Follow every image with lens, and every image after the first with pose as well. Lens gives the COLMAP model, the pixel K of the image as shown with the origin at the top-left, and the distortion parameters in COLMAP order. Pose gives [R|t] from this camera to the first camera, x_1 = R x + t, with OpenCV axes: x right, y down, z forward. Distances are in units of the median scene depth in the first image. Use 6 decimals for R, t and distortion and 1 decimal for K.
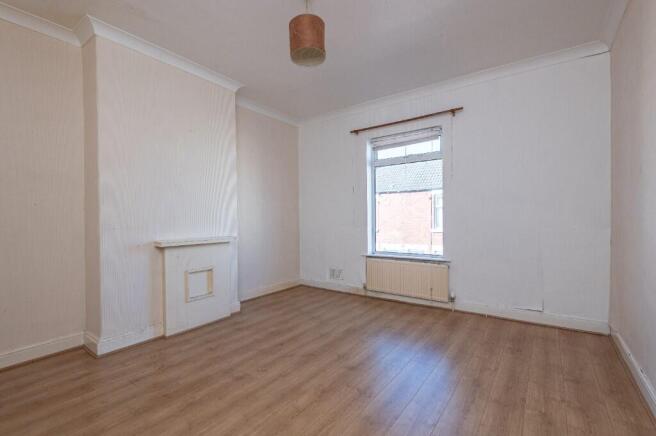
lens RADIAL K [[291.8, 0, 328.9], [0, 291.8, 219.9], [0, 0, 1]] dist [0.003551, -0.000094]
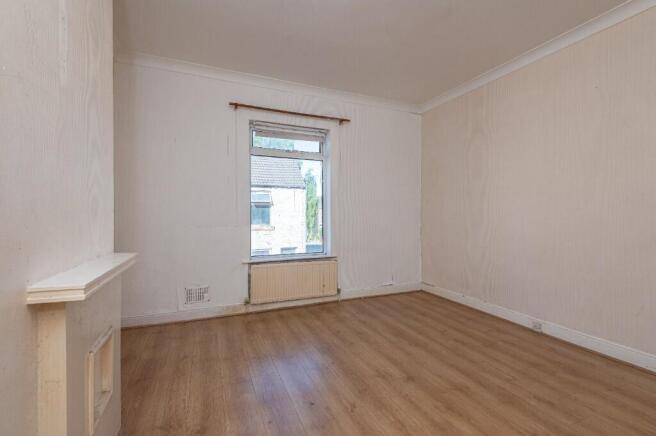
lens RADIAL K [[296.1, 0, 328.3], [0, 296.1, 214.5], [0, 0, 1]] dist [0.030647, -0.016515]
pose [[0.519008, 0.012058, 0.854684, -0.635203], [-0.003114, 0.999921, -0.012216, -0.002219], [-0.854764, 0.003679, 0.519004, 0.523686]]
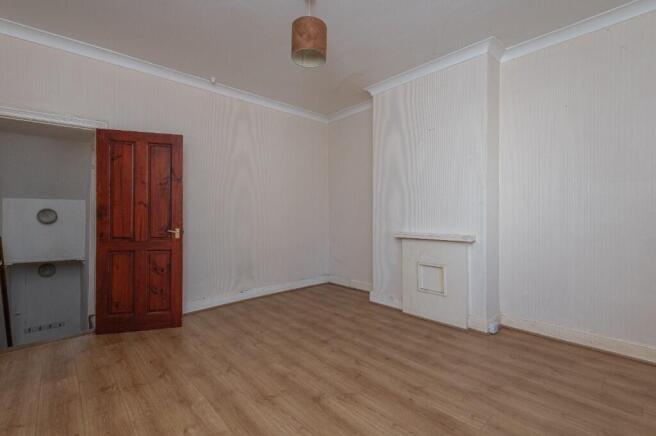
lens RADIAL K [[296.1, 0, 328.3], [0, 296.1, 214.5], [0, 0, 1]] dist [0.030647, -0.016515]
pose [[-0.195374, 0.012875, -0.980644, 0.640474], [0.000999, 0.999916, 0.012929, -0.015583], [0.980728, 0.001546, -0.195370, 0.861097]]
